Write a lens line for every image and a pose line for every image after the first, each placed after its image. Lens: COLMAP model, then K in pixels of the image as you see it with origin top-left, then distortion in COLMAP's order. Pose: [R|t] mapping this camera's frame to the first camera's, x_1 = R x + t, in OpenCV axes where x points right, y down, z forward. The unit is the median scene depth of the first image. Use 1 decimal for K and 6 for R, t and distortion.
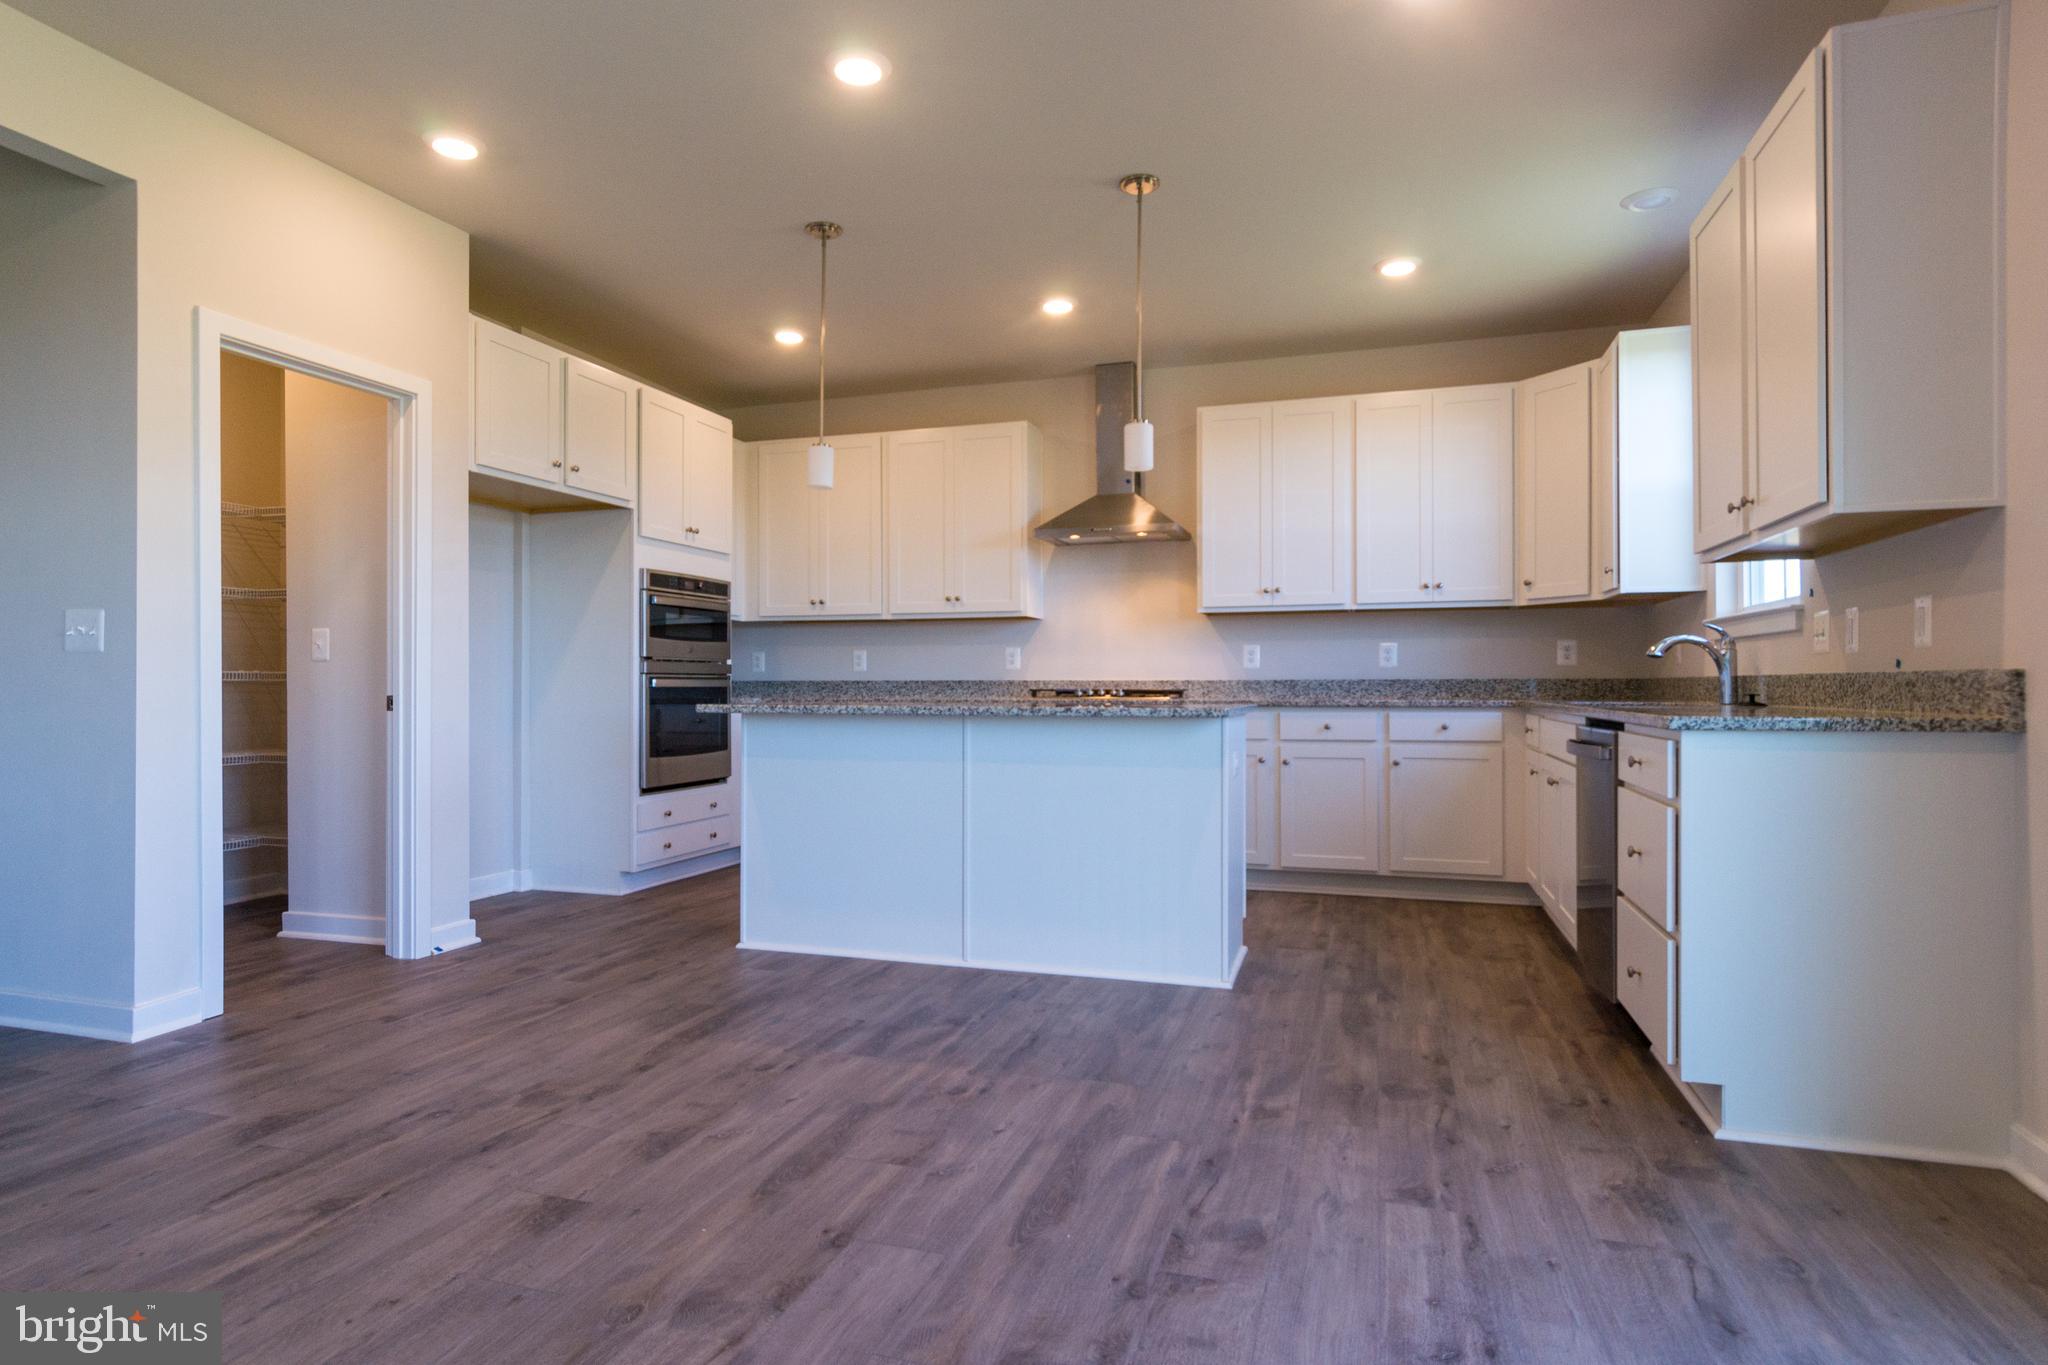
lens RADIAL K [[1083.9, 0, 1024.0], [0, 1083.9, 682.5], [0, 0, 1]] dist [0.000615, -0.000220]
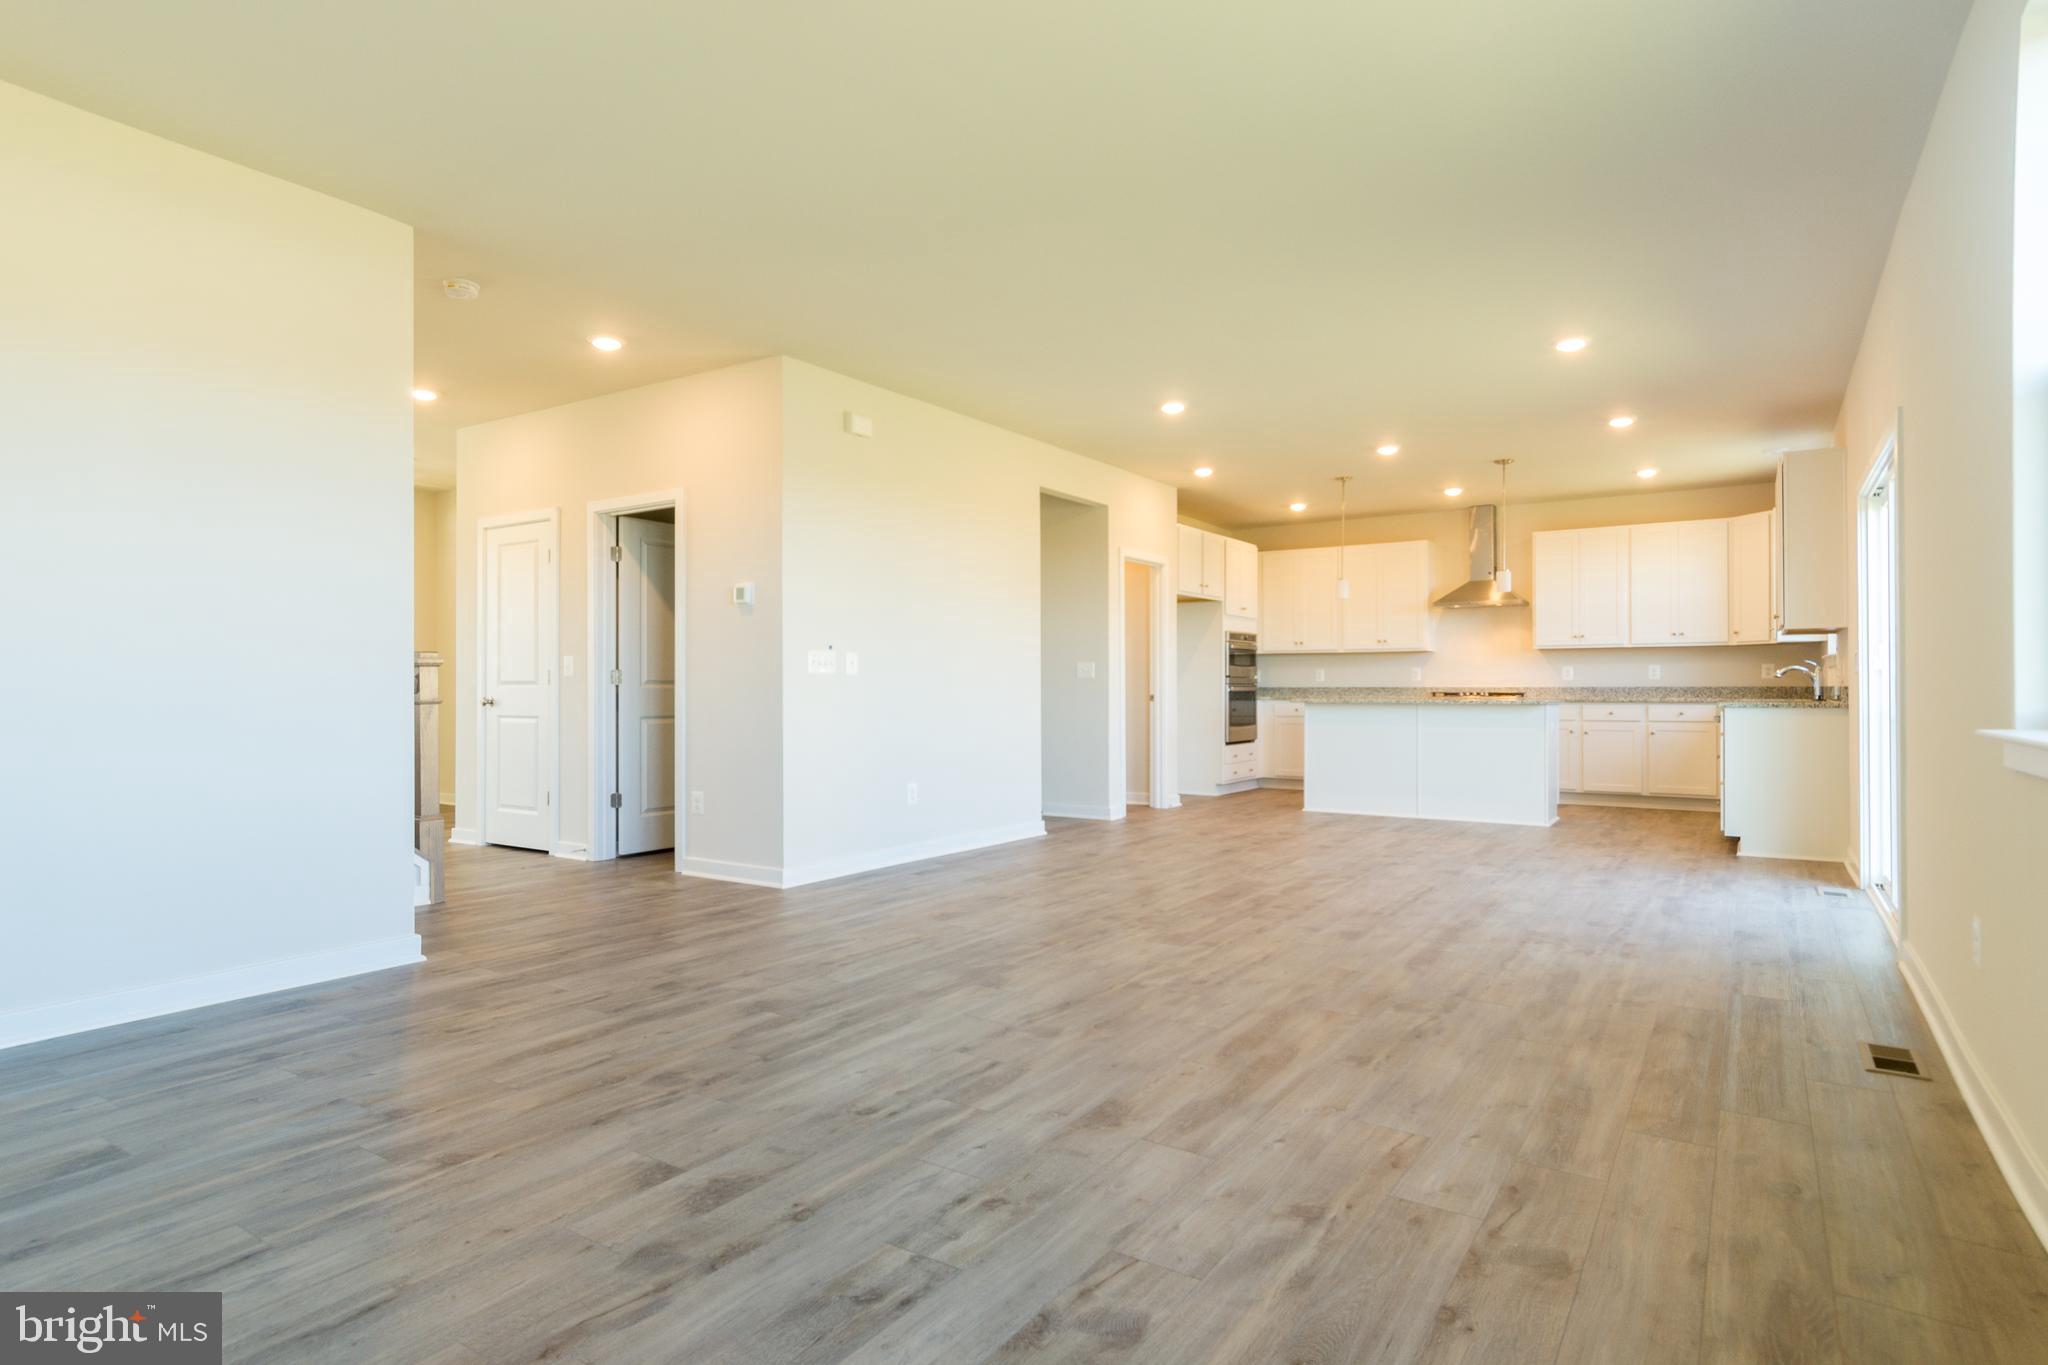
lens RADIAL K [[1083.9, 0, 1024.0], [0, 1083.9, 682.5], [0, 0, 1]] dist [0.000615, -0.000220]
pose [[0.960670, -0.000791, -0.277690, -0.146377], [0.000270, 0.999998, -0.001916, -0.006543], [0.277691, 0.001765, 0.960669, -0.926214]]
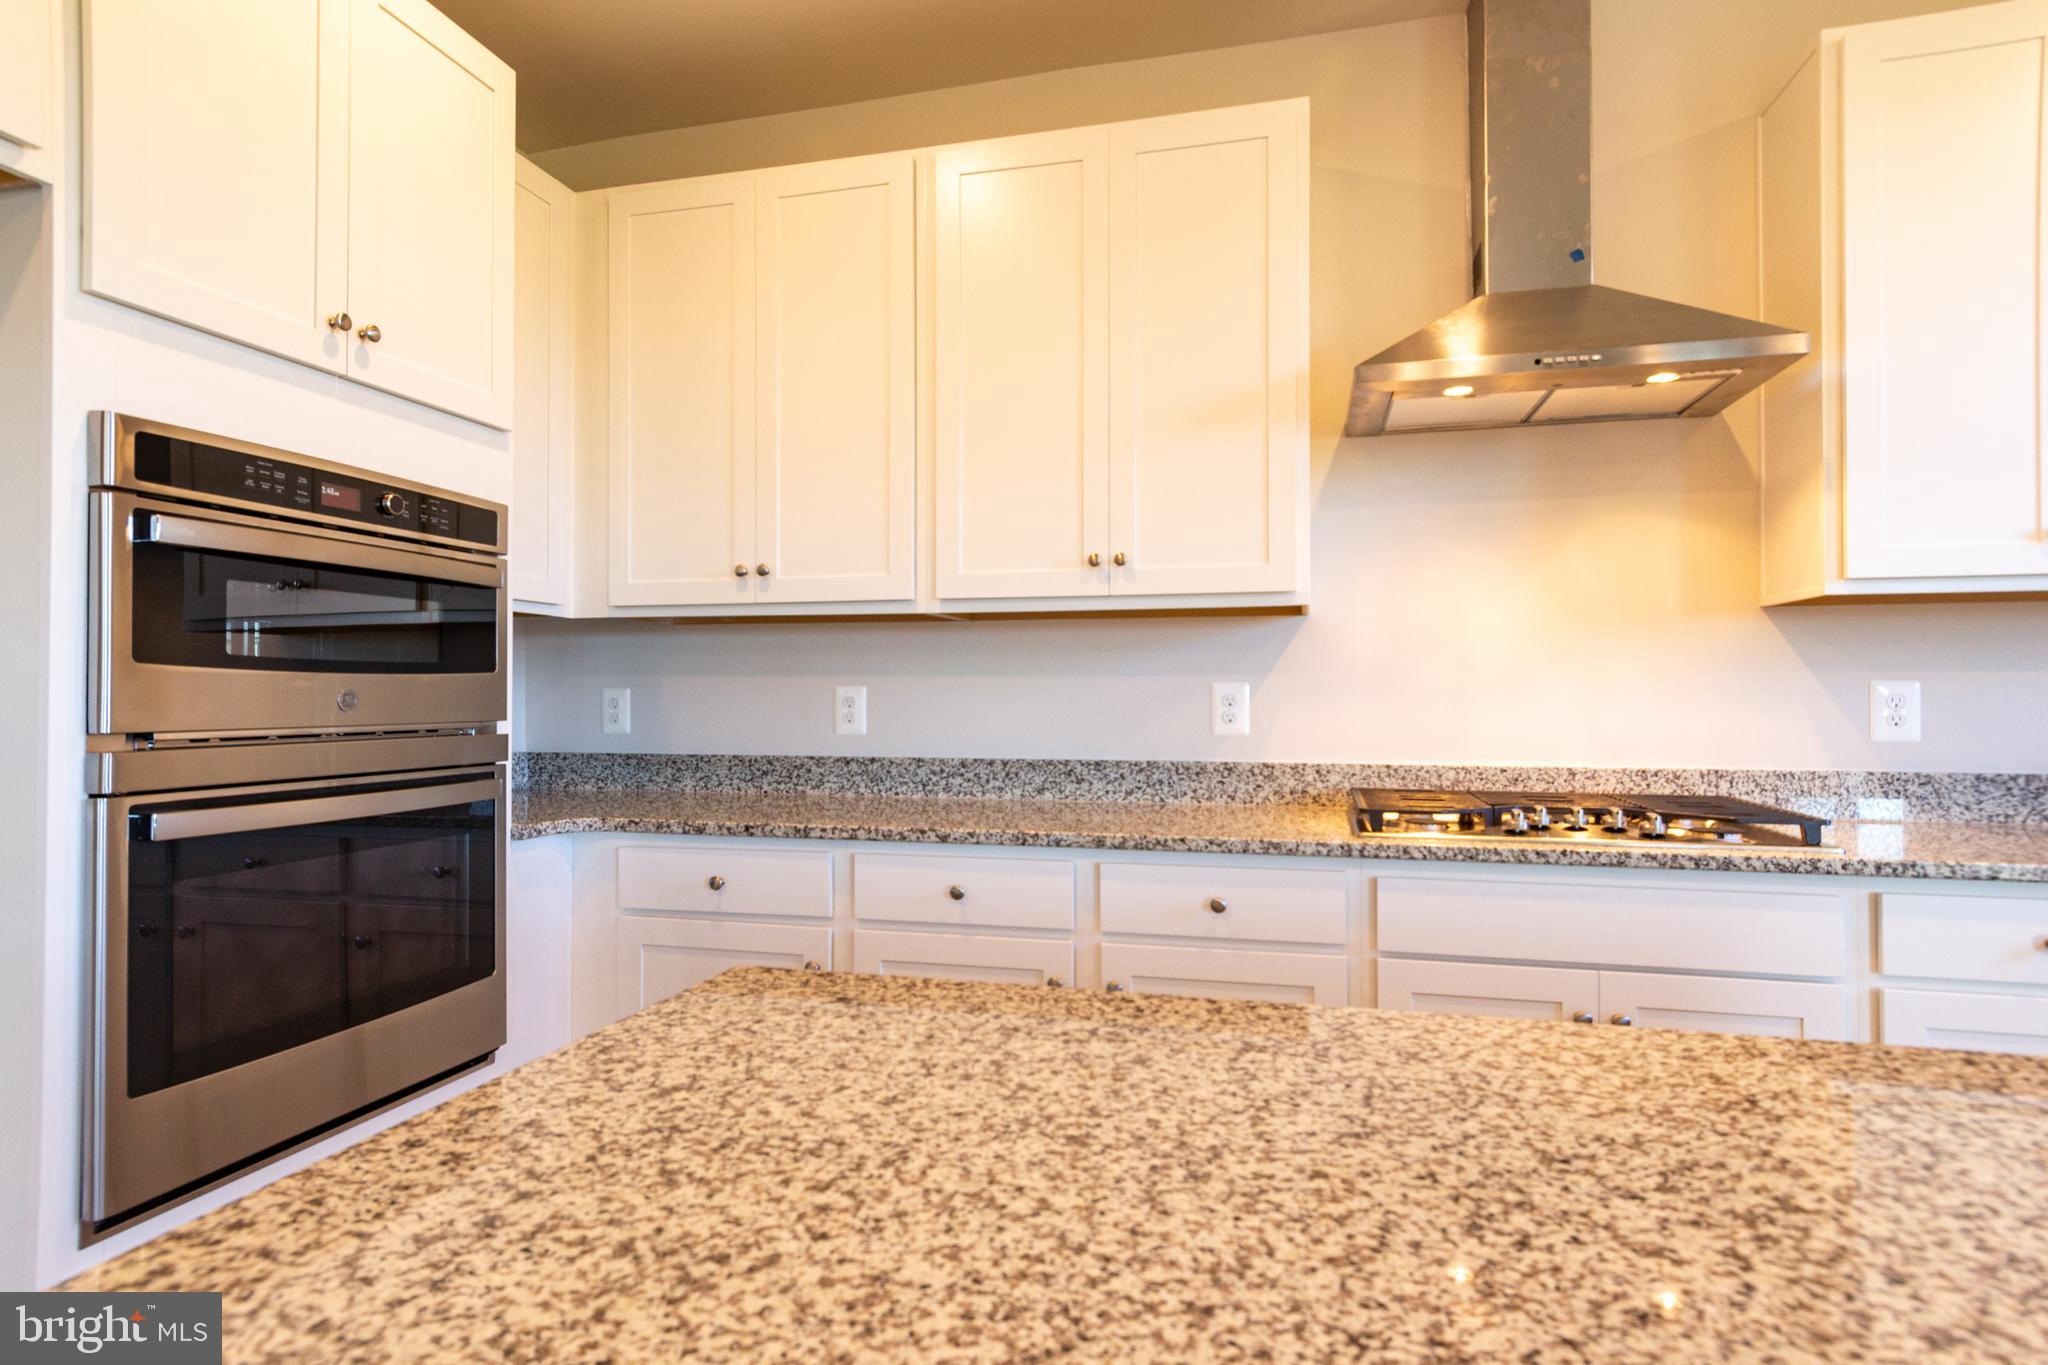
lens RADIAL K [[1061.2, 0, 1024.0], [0, 1061.2, 682.5], [0, 0, 1]] dist [0.002208, 0.000019]
pose [[0.997857, -0.000064, 0.065433, -0.129053], [0.000456, 0.999982, -0.005969, -0.033423], [-0.065431, 0.005986, 0.997839, 0.670752]]
